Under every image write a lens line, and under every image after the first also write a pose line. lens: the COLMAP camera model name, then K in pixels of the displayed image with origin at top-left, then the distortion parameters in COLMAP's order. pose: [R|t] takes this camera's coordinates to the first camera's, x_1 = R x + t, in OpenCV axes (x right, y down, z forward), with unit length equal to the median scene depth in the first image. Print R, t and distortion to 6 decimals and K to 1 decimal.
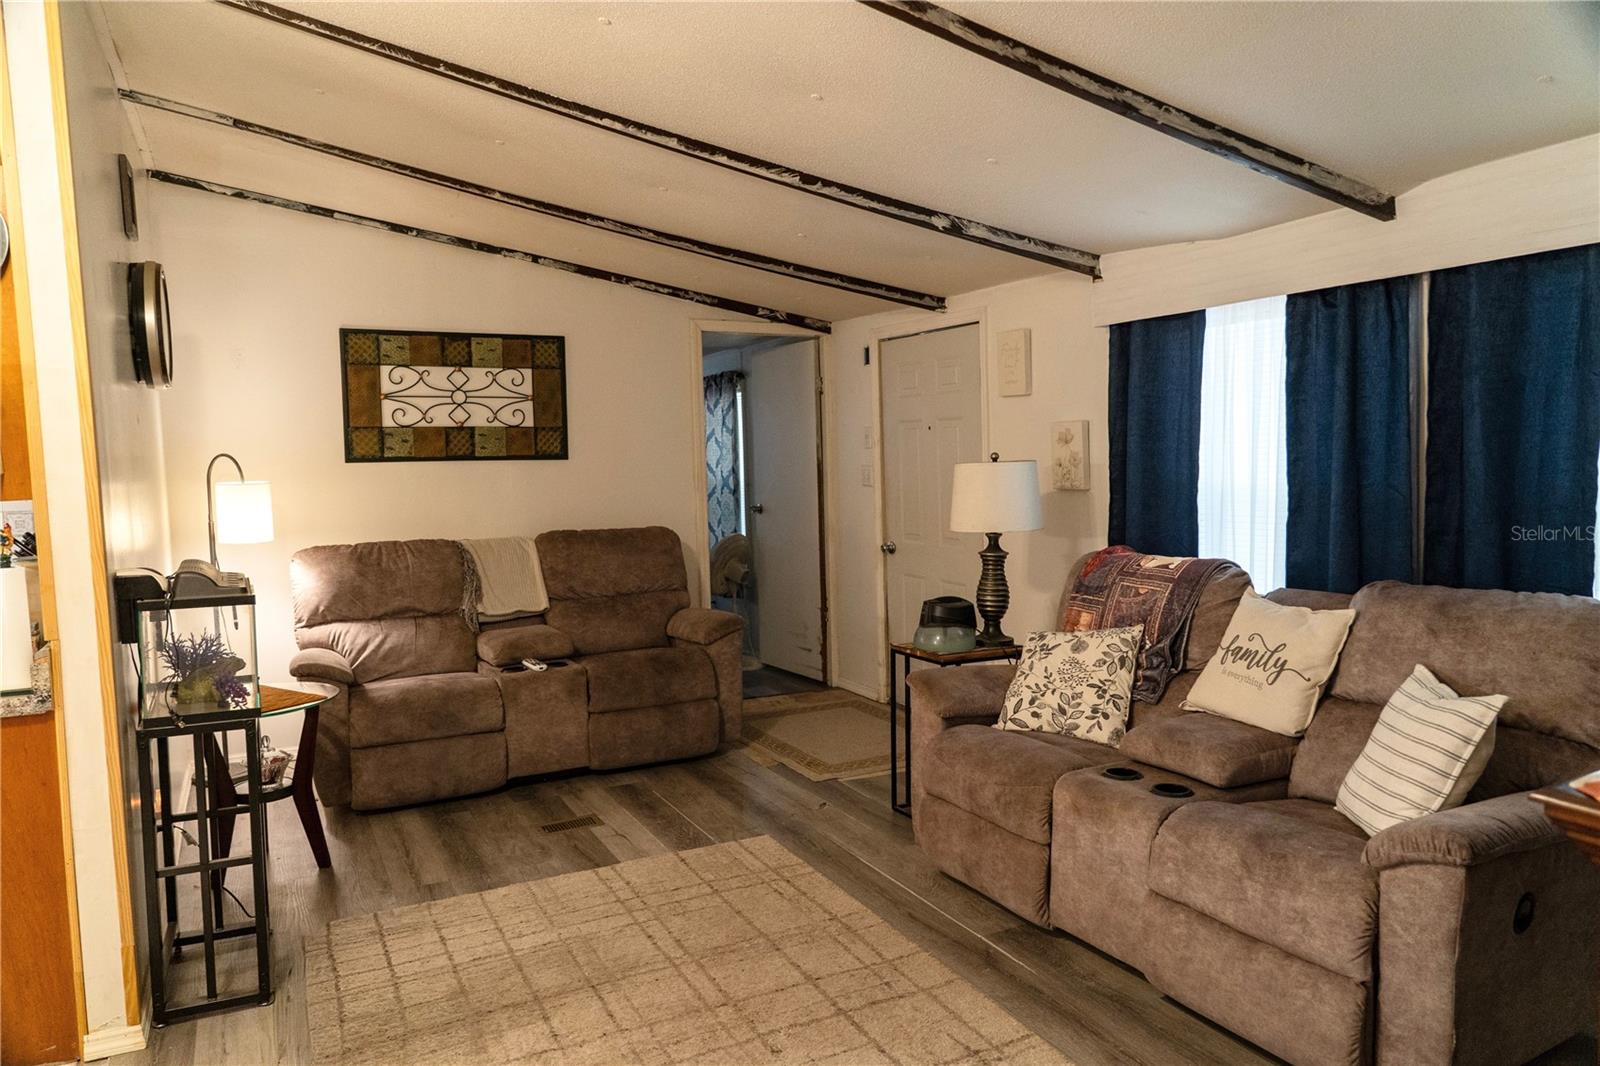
lens RADIAL K [[1095.7, 0, 790.3], [0, 1095.7, 534.2], [0, 0, 1]] dist [-0.019359, 0.014002]
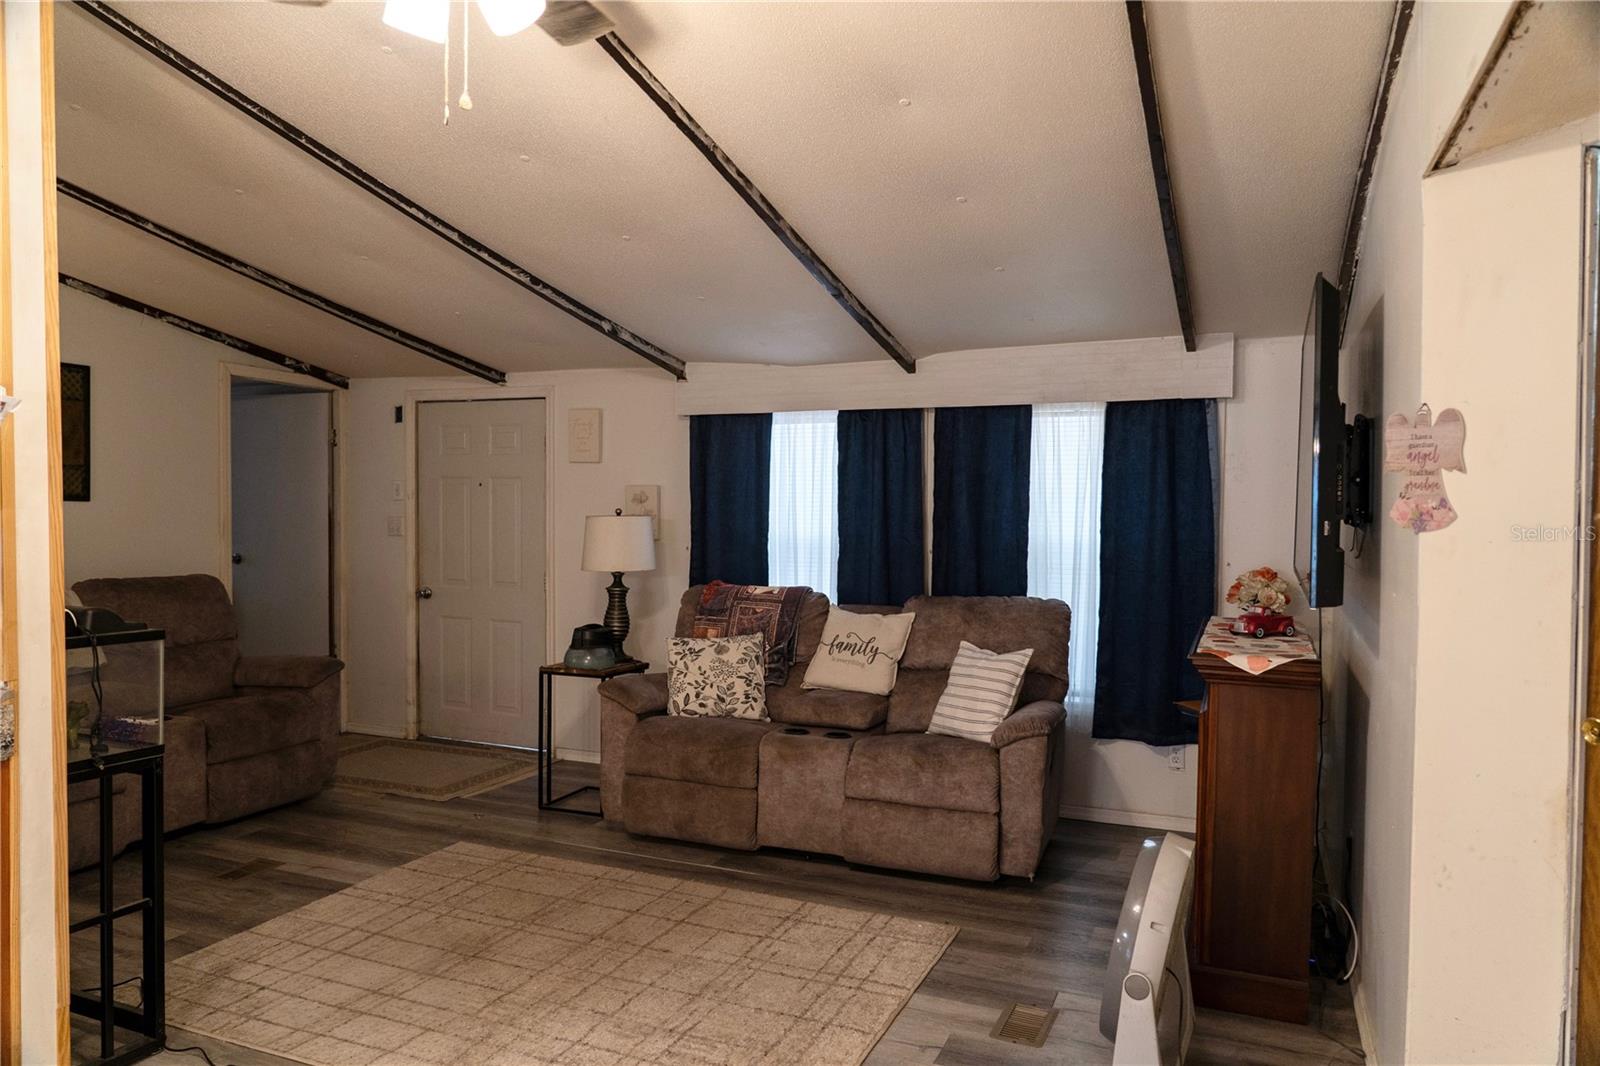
lens RADIAL K [[1095.7, 0, 802.8], [0, 1095.7, 532.5], [0, 0, 1]] dist [-0.019359, 0.014002]
pose [[0.761776, 0.015693, 0.647651, -0.517634], [0.020396, 0.998630, -0.048188, 0.020100], [-0.647520, 0.049918, 0.760412, -0.103256]]
